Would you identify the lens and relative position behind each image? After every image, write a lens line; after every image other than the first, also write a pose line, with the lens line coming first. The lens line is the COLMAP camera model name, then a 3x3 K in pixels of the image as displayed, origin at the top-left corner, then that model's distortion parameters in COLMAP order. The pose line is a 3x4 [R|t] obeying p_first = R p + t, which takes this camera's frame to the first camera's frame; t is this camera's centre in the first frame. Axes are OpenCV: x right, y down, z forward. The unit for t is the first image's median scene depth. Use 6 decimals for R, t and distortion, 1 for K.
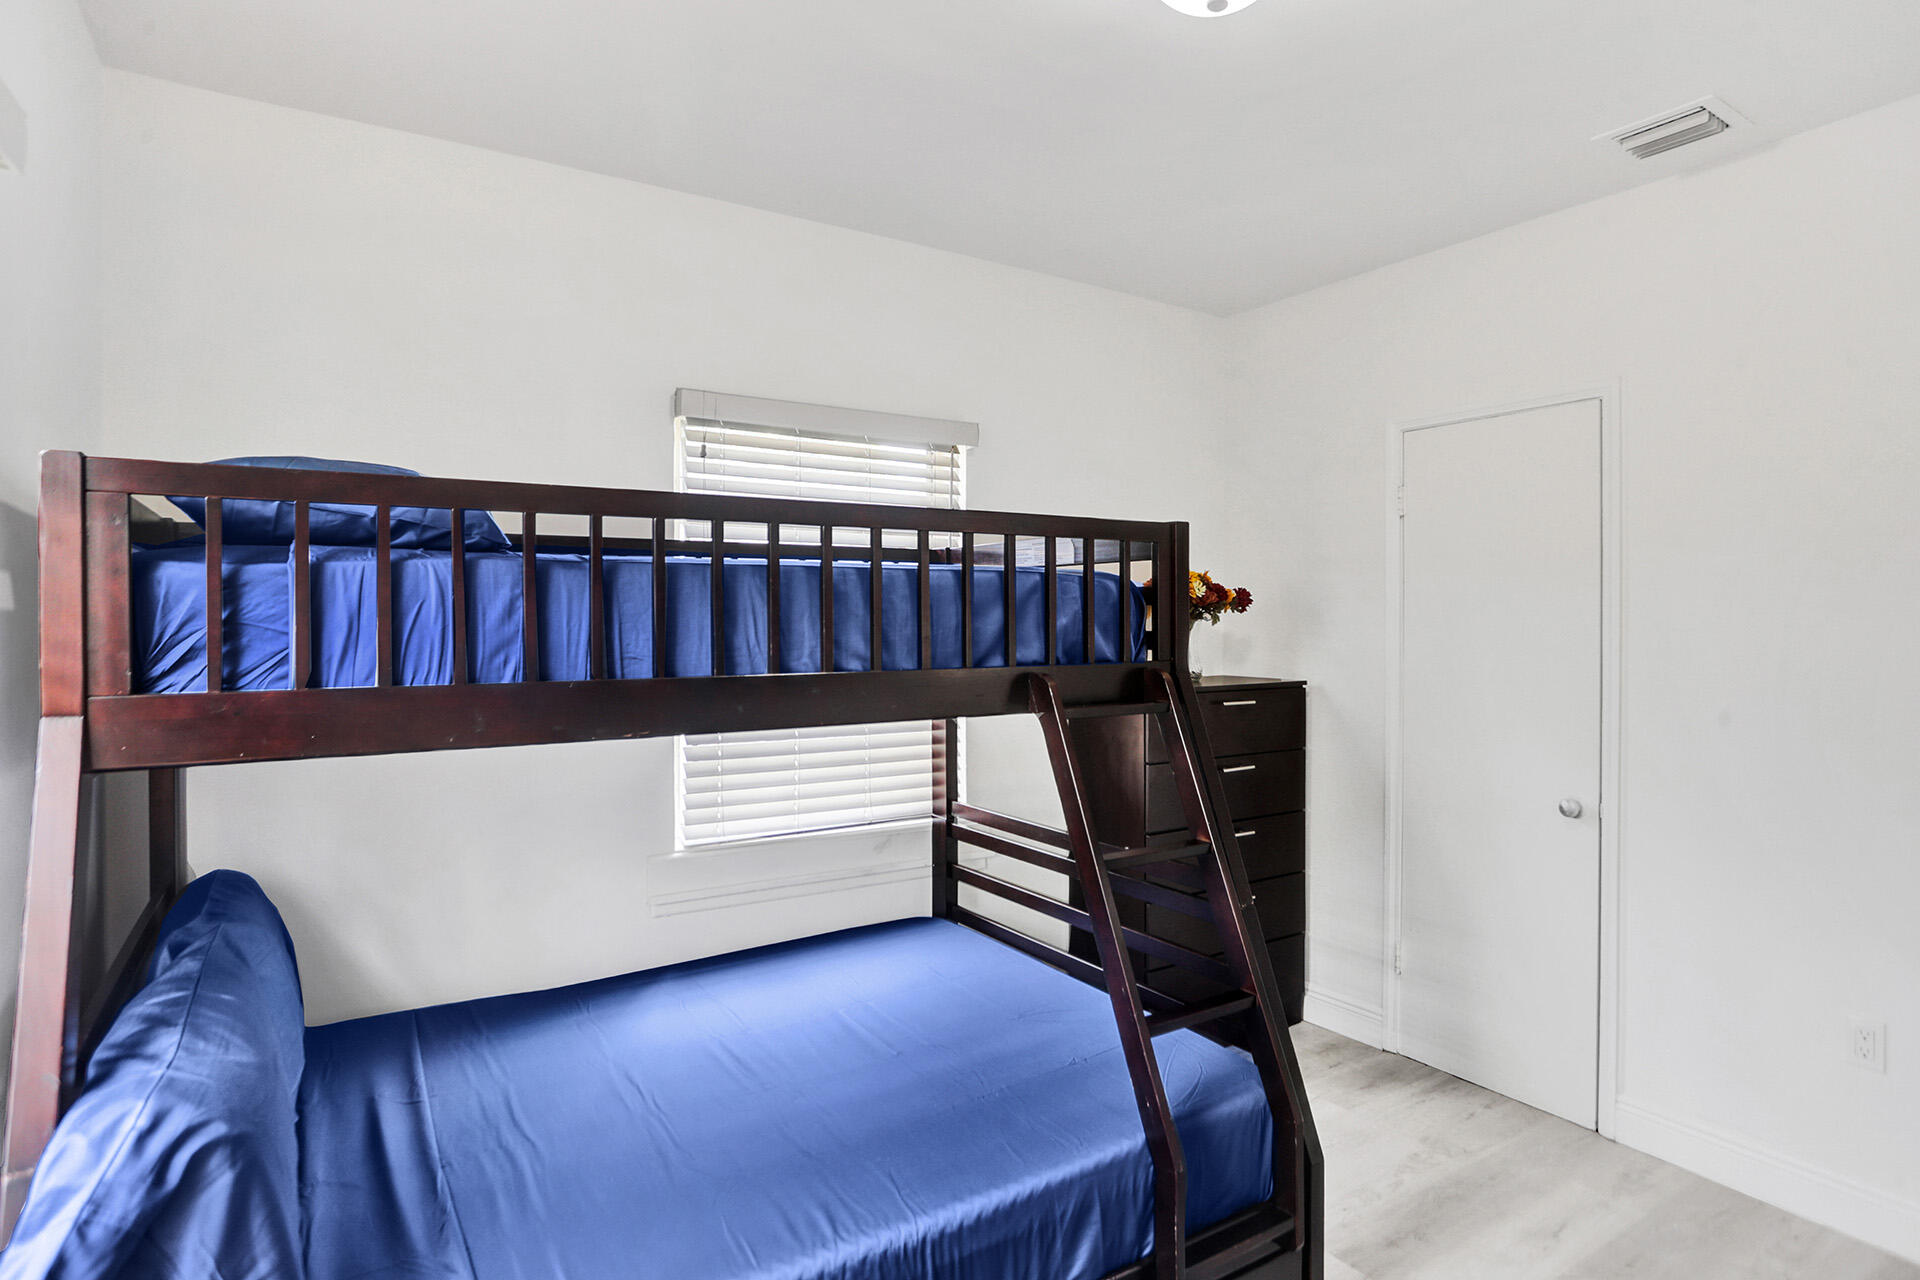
lens RADIAL K [[1065.7, 0, 960.0], [0, 1065.7, 640.0], [0, 0, 1]] dist [-0.000989, -0.000037]
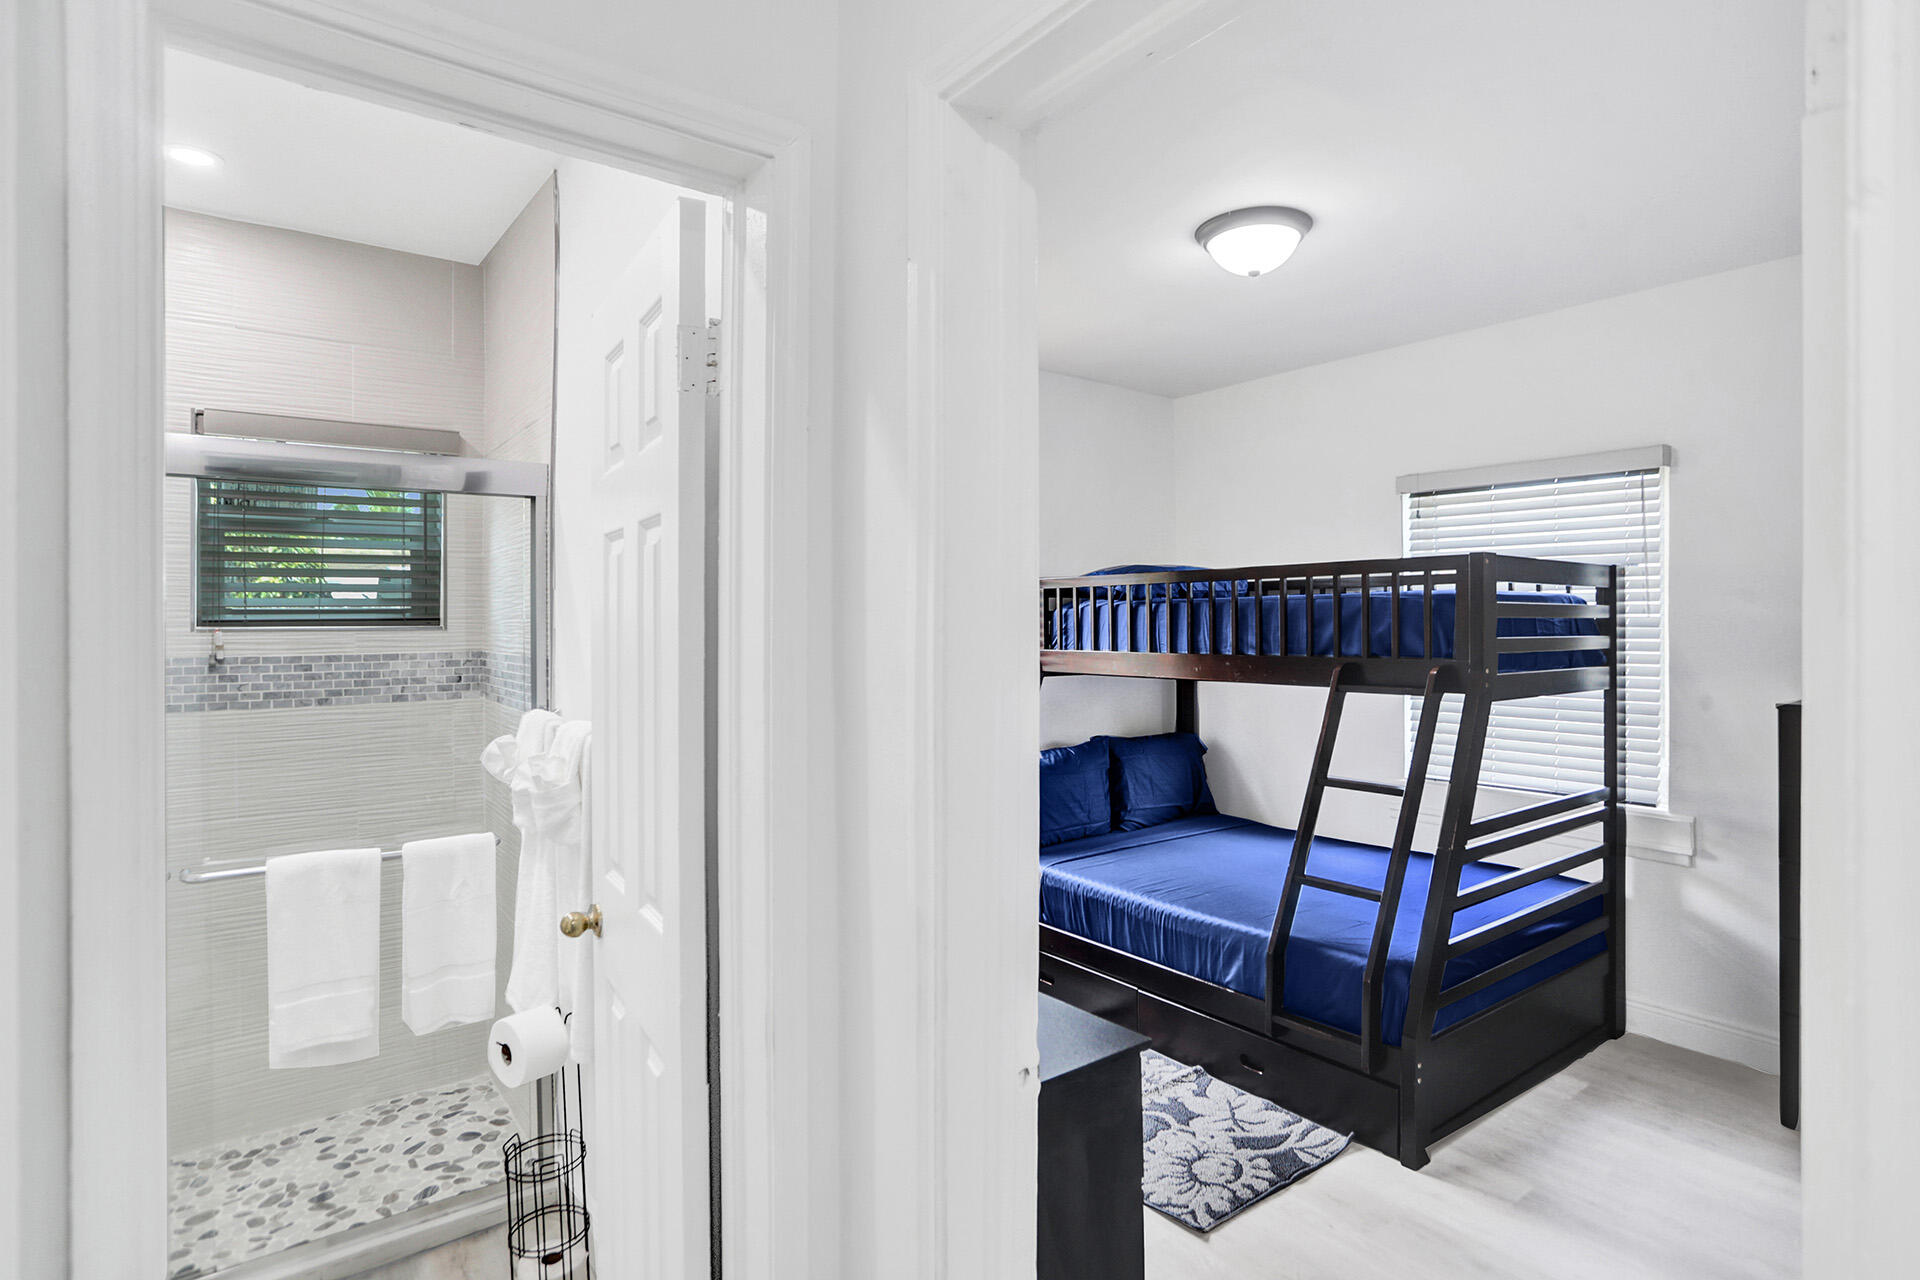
lens RADIAL K [[1003.3, 0, 970.2], [0, 1003.3, 622.2], [0, 0, 1]] dist [-0.002871, -0.000198]
pose [[0.075734, 0.012065, -0.997055, 1.512268], [-0.015166, 0.999825, 0.010947, -0.037503], [0.997013, 0.014292, 0.075904, 0.334371]]
